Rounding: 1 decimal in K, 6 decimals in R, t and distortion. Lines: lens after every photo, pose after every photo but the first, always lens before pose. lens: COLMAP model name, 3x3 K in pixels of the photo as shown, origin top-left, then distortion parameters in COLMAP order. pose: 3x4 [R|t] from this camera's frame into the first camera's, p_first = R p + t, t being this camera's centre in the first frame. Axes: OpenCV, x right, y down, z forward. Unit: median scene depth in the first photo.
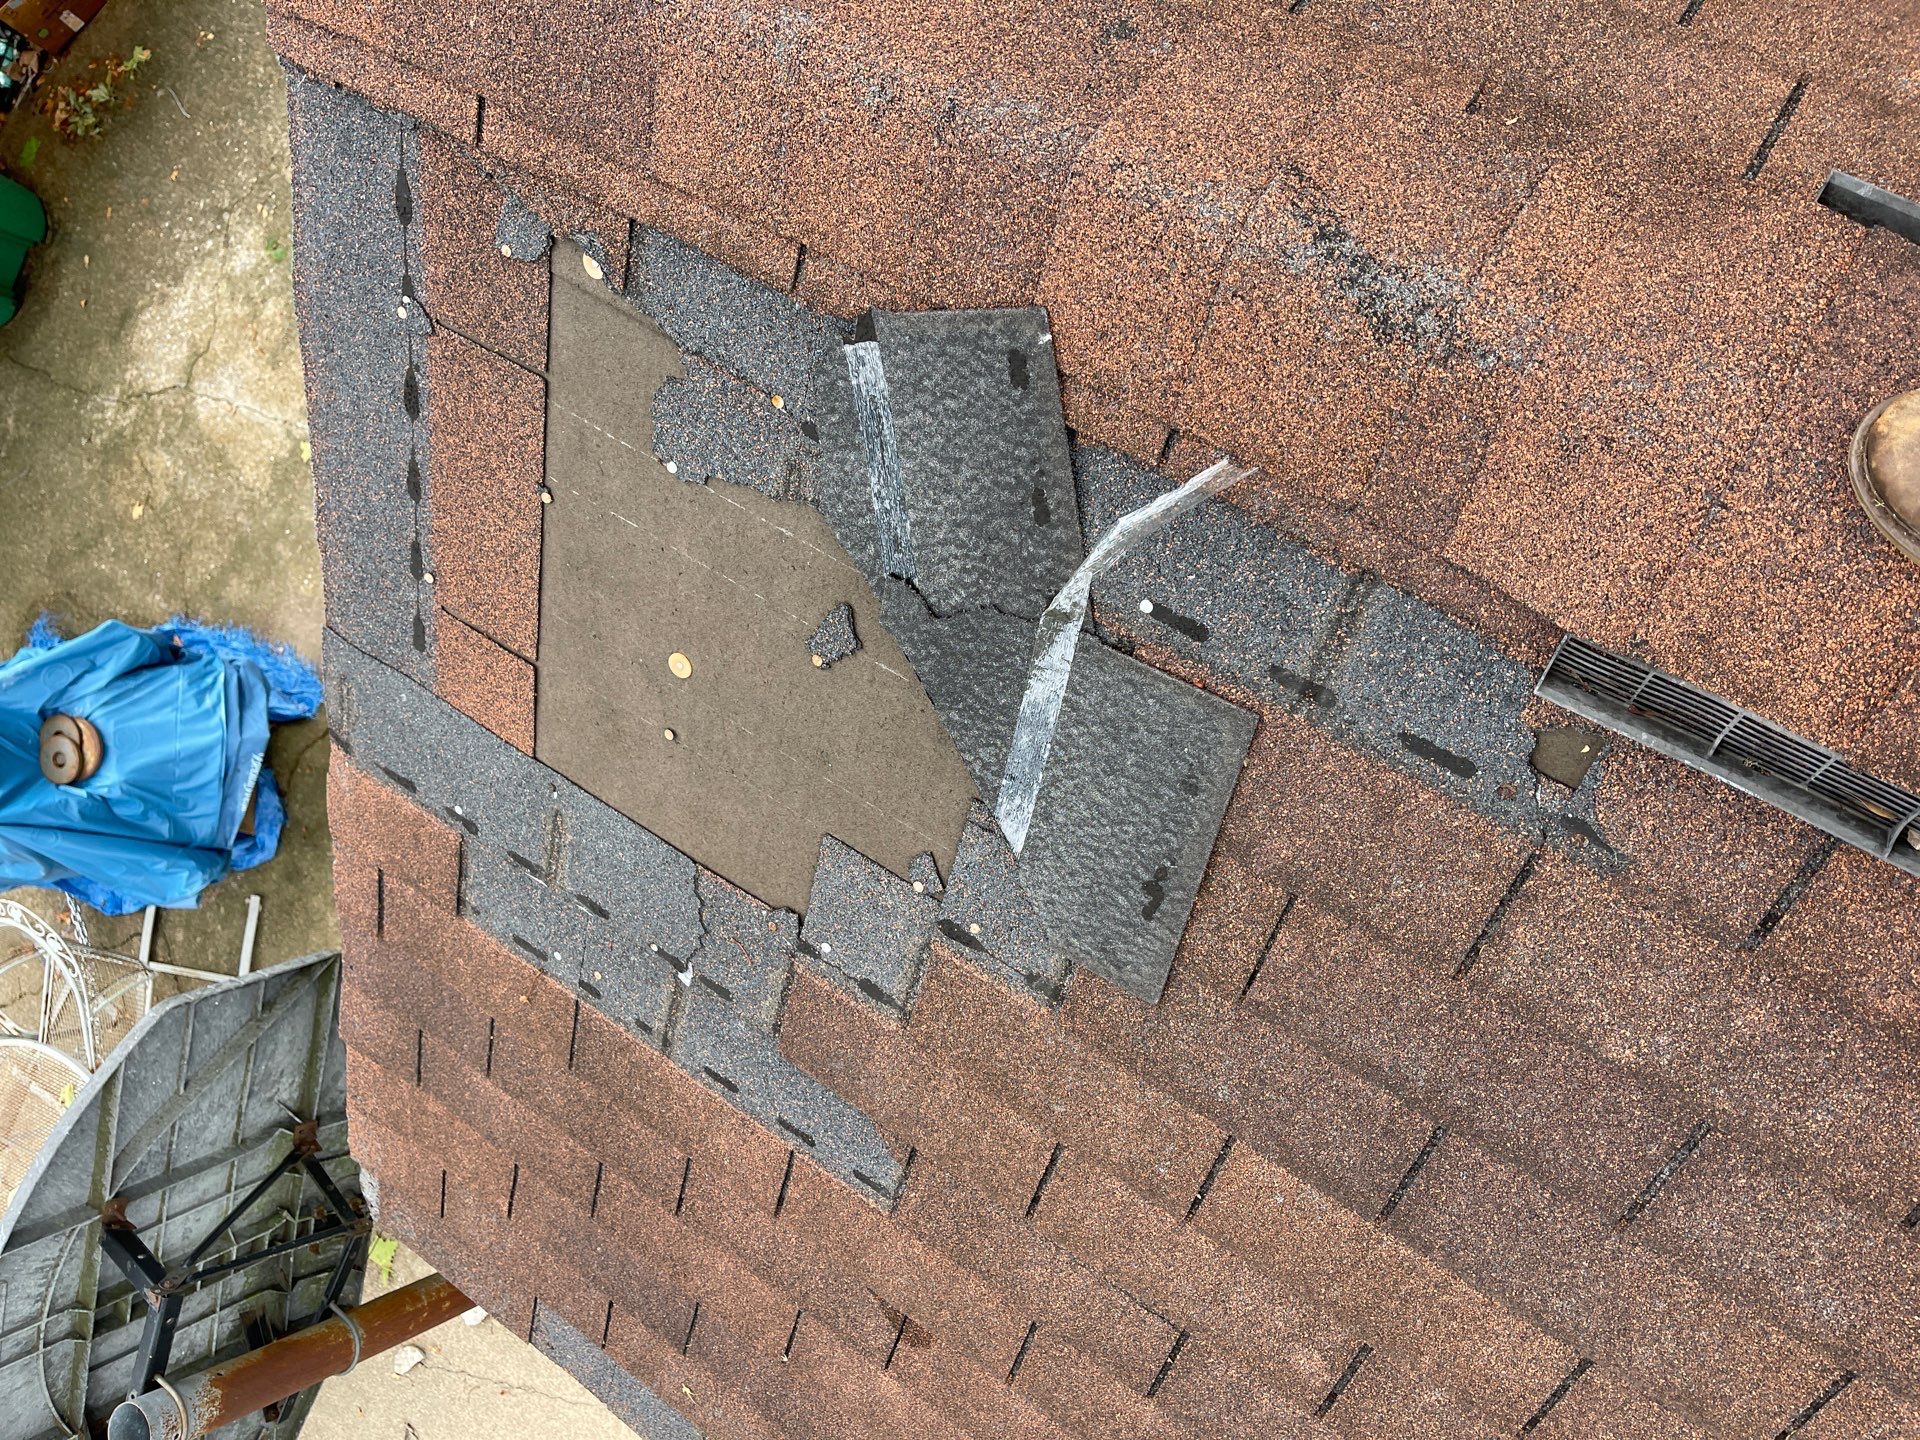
lens RADIAL K [[1454.1, 0, 943.5], [0, 1454.1, 726.9], [0, 0, 1]] dist [0.050228, -0.072503]
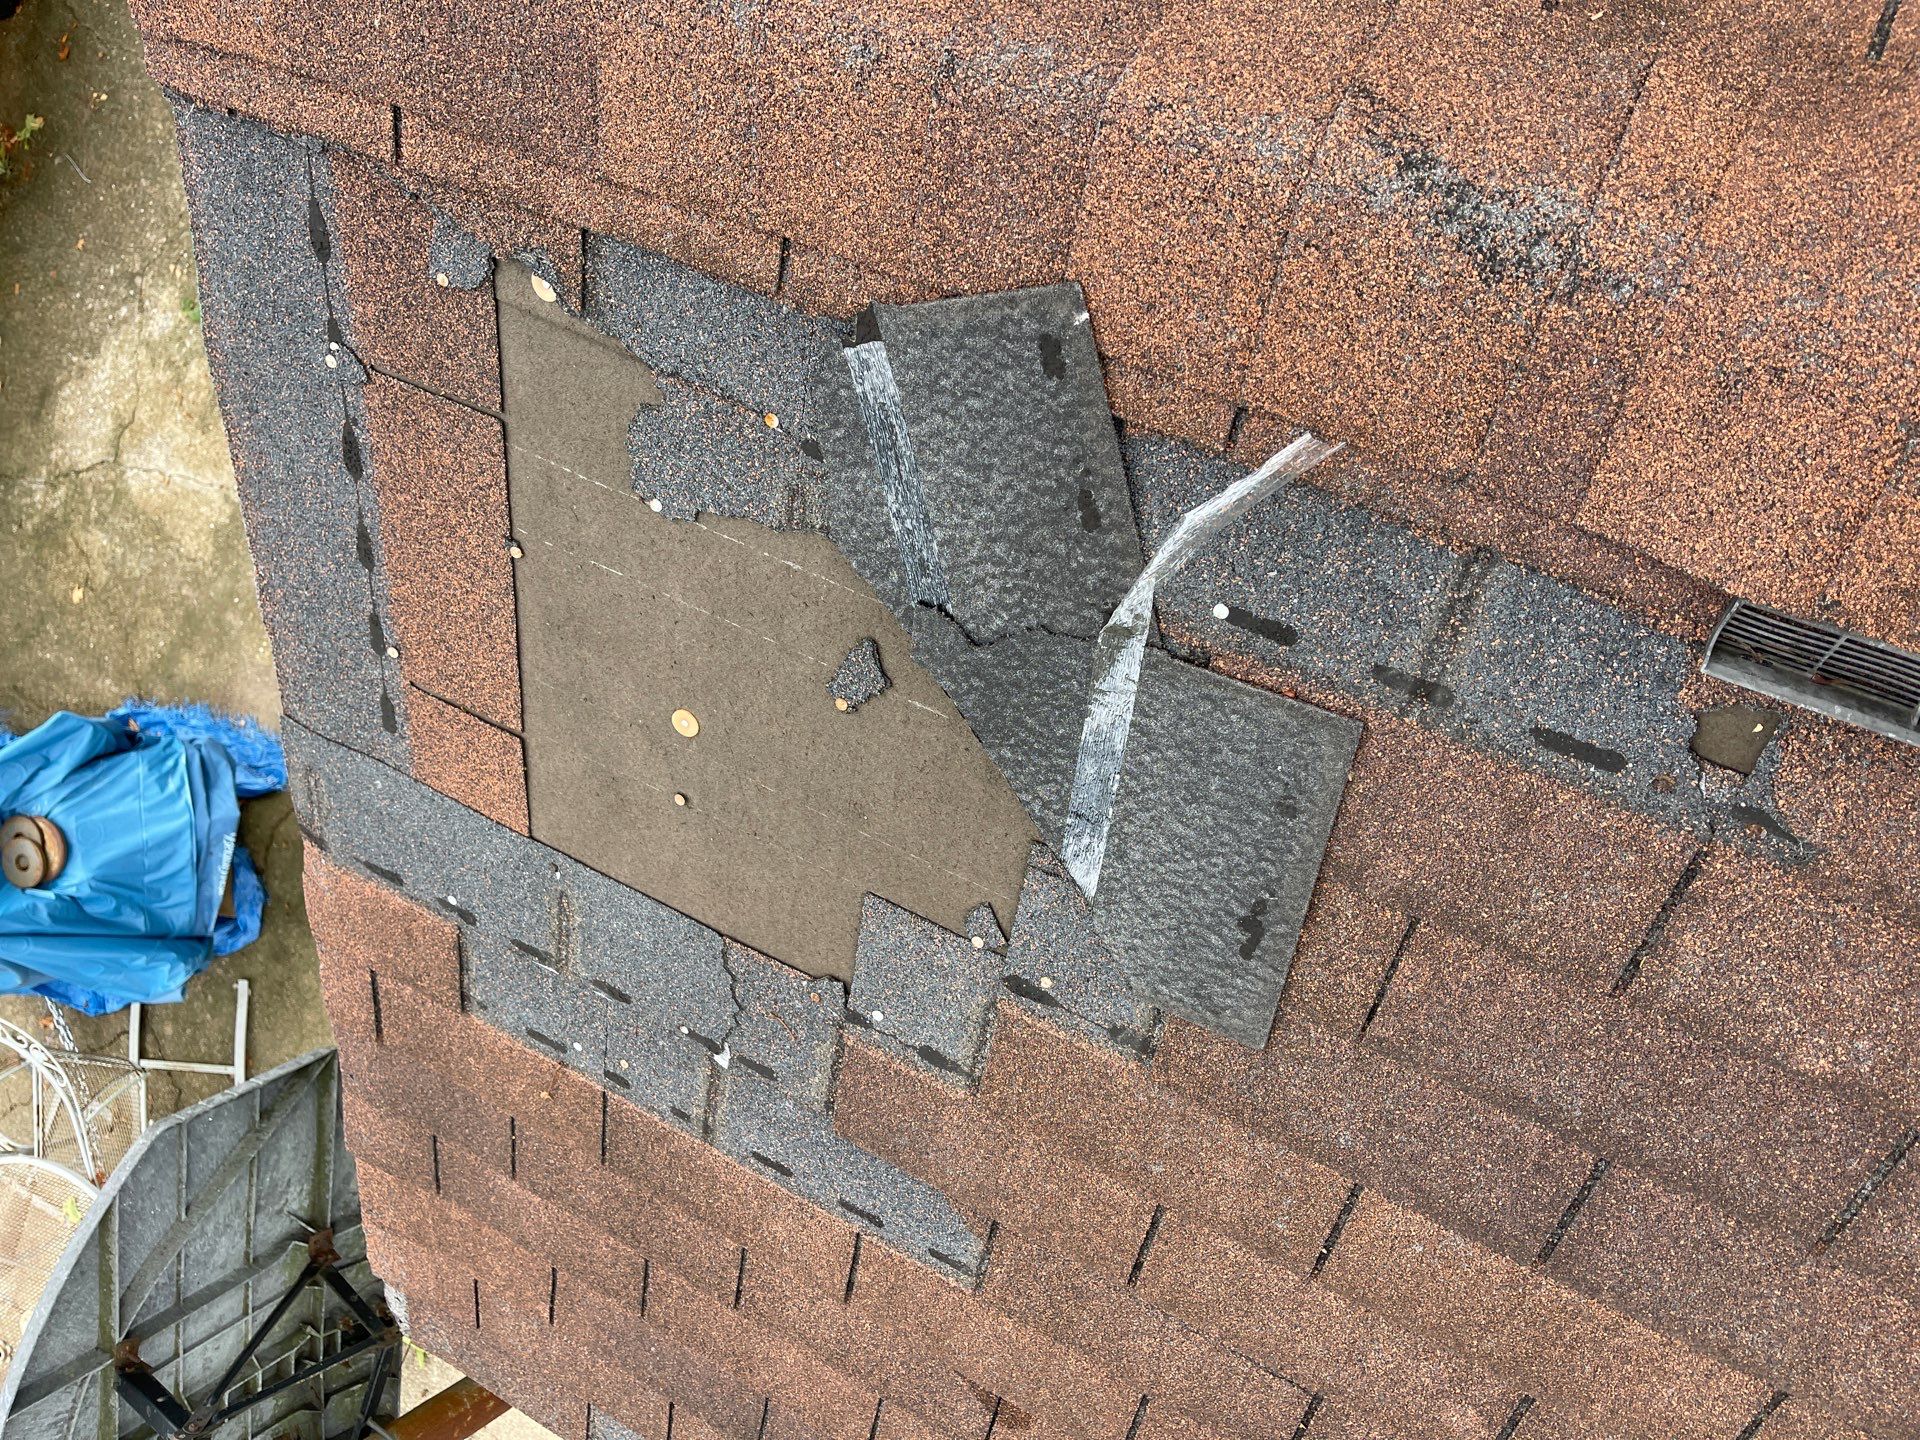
lens RADIAL K [[1454.1, 0, 957.4], [0, 1454.1, 724.3], [0, 0, 1]] dist [0.050228, -0.072503]
pose [[0.994194, -0.104699, 0.024824, -0.040400], [0.104611, 0.994502, 0.004796, -0.031093], [-0.025190, -0.002172, 0.999680, 0.110346]]
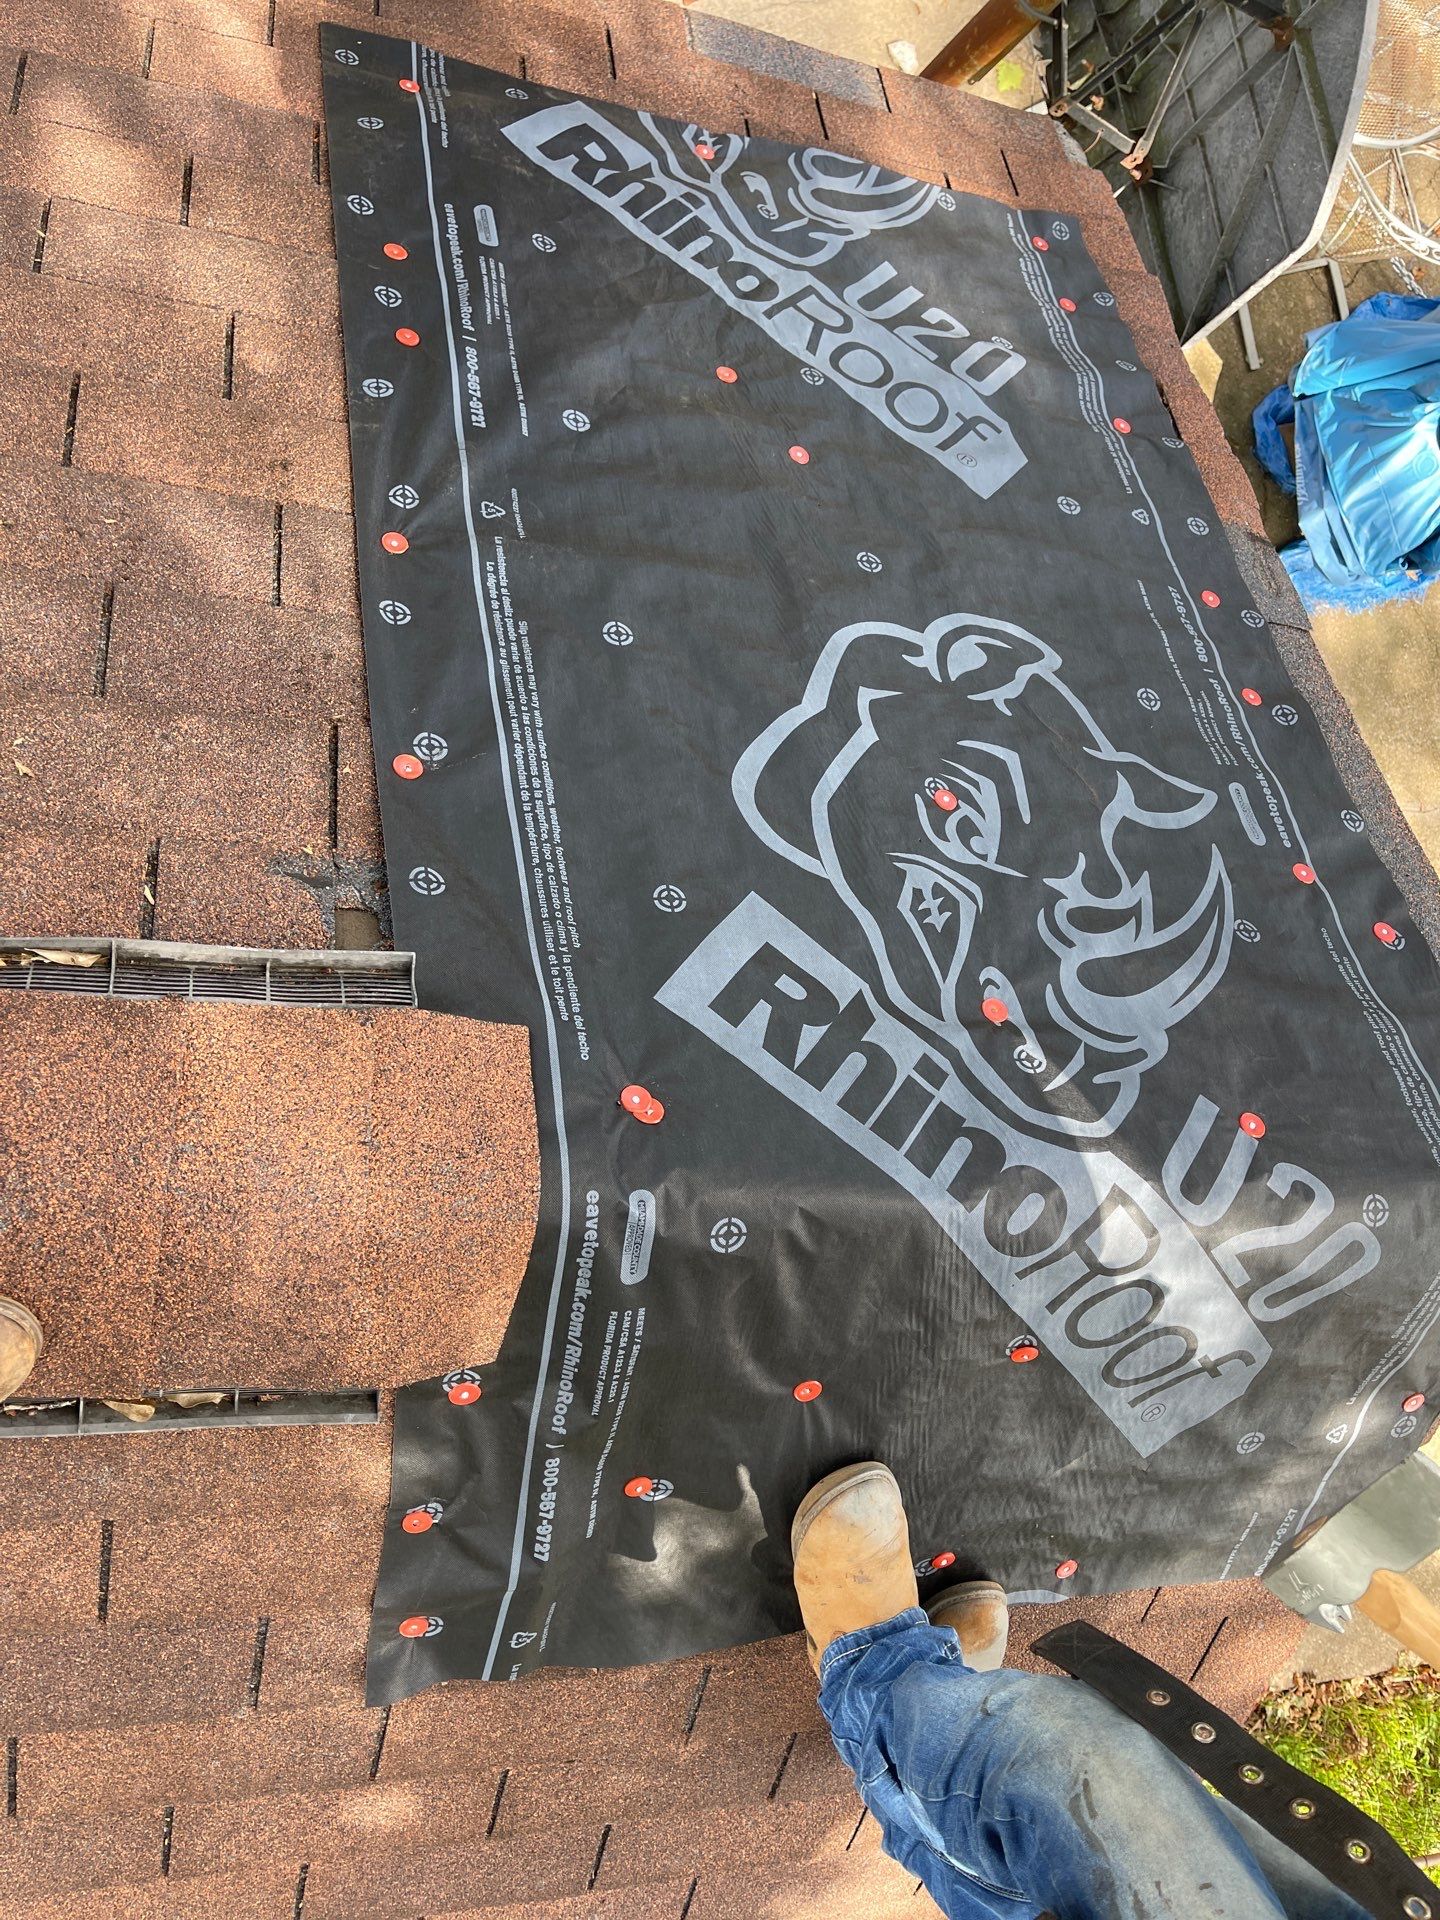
lens RADIAL K [[1454.1, 0, 717.6], [0, 1454.1, 968.5], [0, 0, 1]] dist [0.050228, -0.072503]
pose [[-0.915980, 0.401080, 0.010746, 0.113768], [-0.399661, -0.909723, -0.112585, 0.005067], [-0.035380, -0.107420, 0.993584, -0.170634]]
